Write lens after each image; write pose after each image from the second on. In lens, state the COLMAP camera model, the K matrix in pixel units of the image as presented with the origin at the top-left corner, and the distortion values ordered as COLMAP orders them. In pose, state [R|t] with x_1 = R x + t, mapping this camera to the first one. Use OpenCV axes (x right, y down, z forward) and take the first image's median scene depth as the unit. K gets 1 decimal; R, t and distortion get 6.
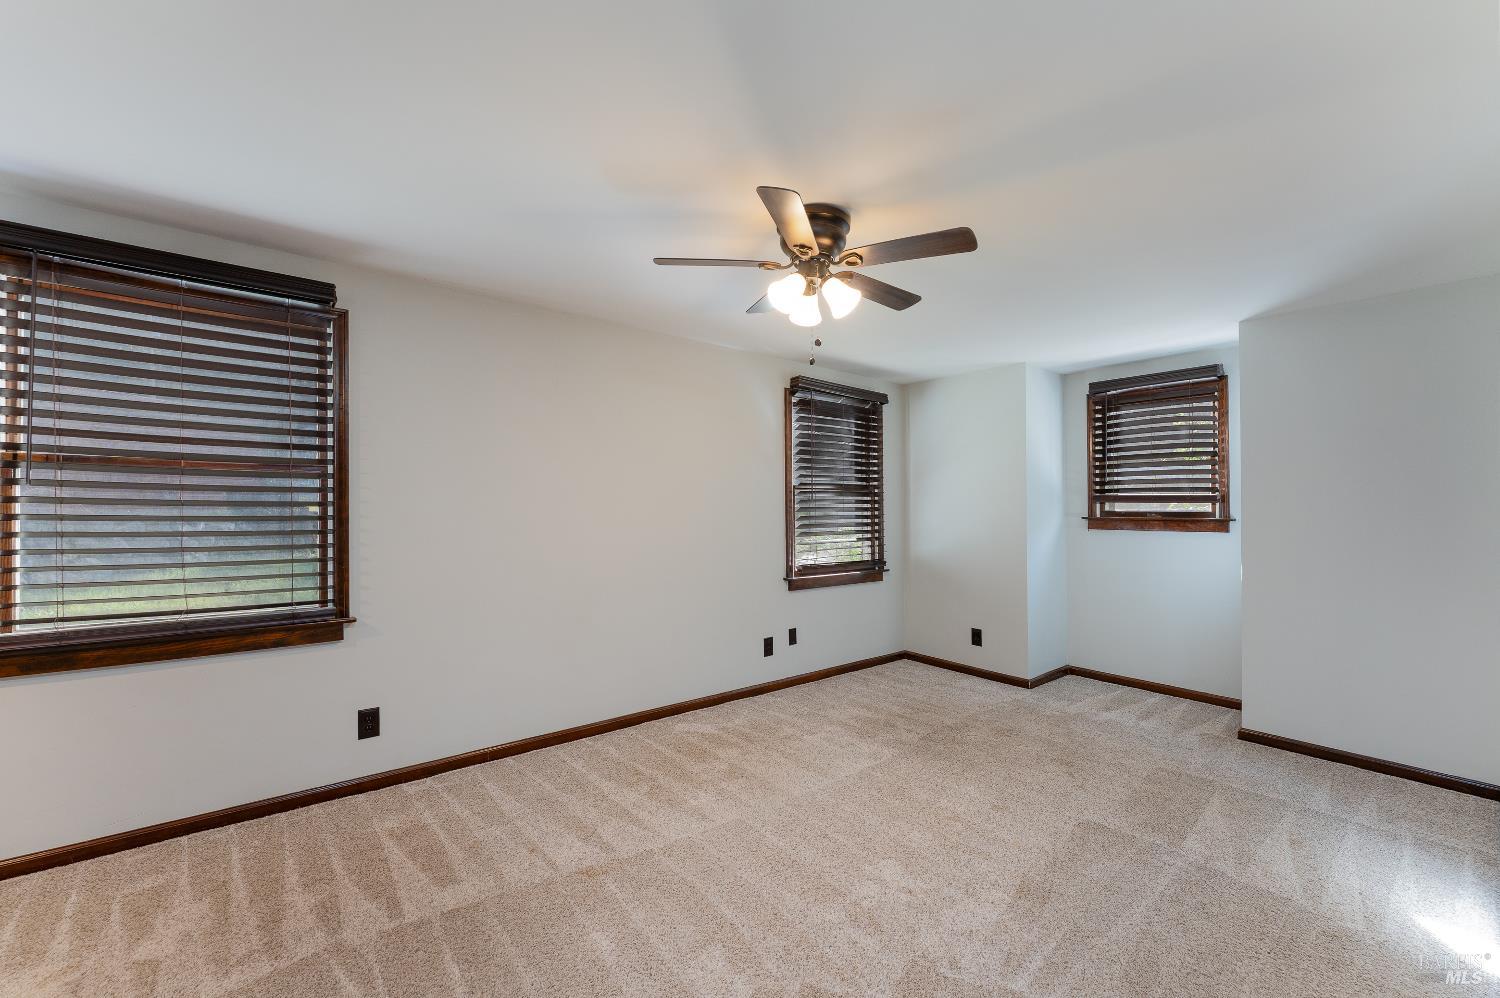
lens RADIAL K [[592.7, 0, 752.0], [0, 592.7, 497.2], [0, 0, 1]] dist [-0.008468, -0.000028]
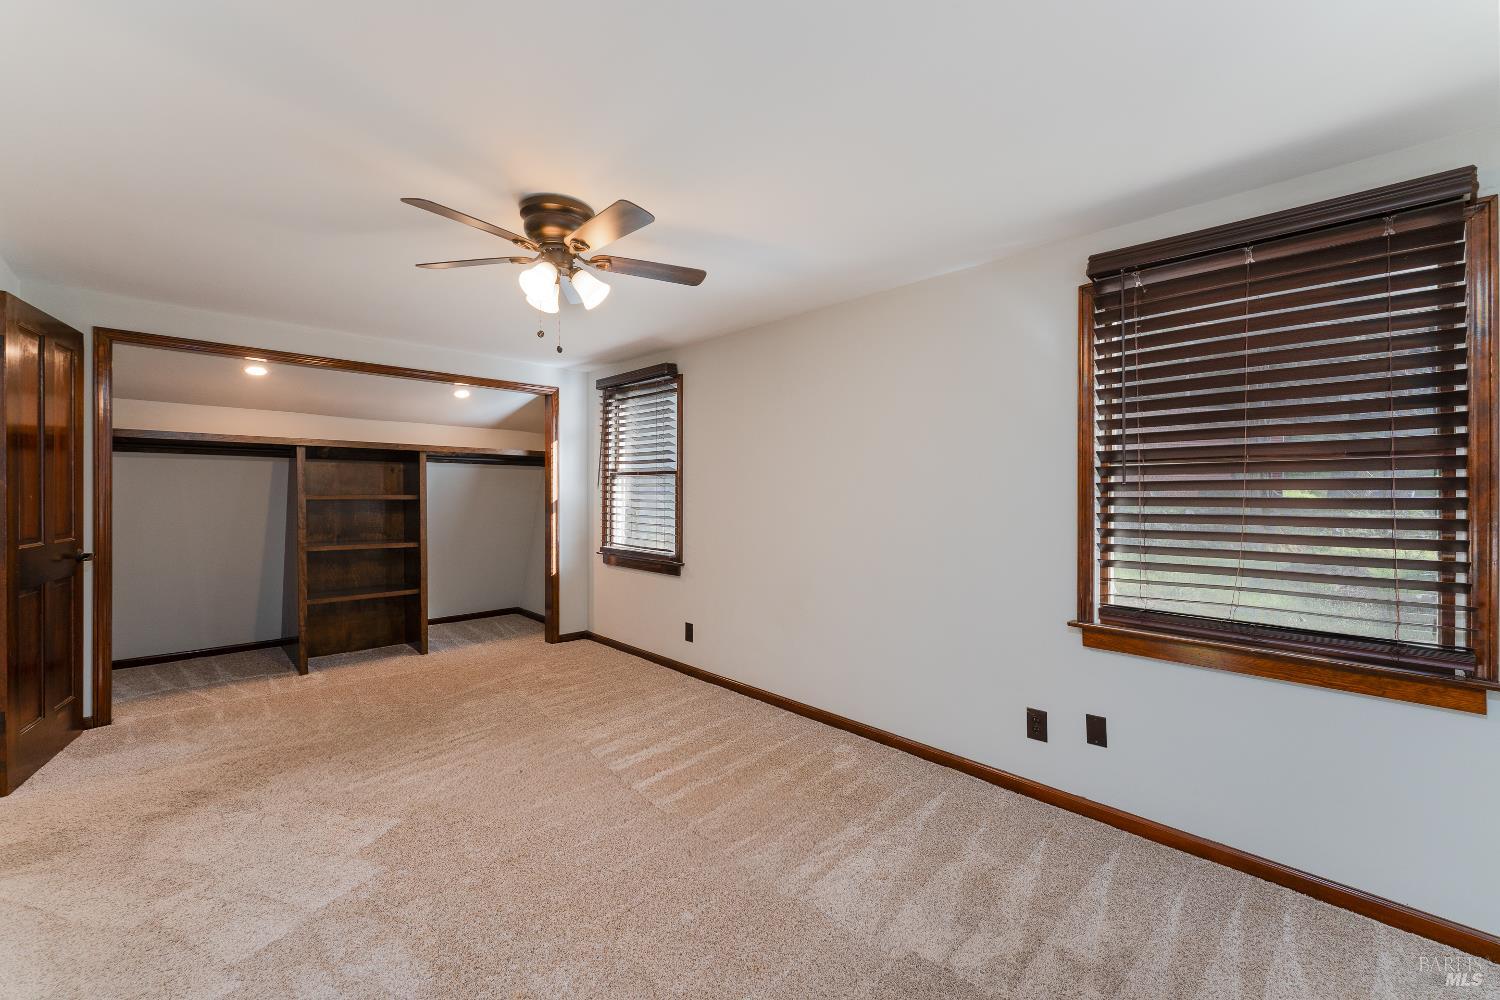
lens RADIAL K [[608.1, 0, 752.0], [0, 608.1, 499.7], [0, 0, 1]] dist [0.002726, -0.000162]
pose [[0.095772, 0.004838, -0.995392, 0.619660], [0.007557, 0.999956, 0.005587, 0.014031], [0.995375, -0.008058, 0.095731, 0.642844]]
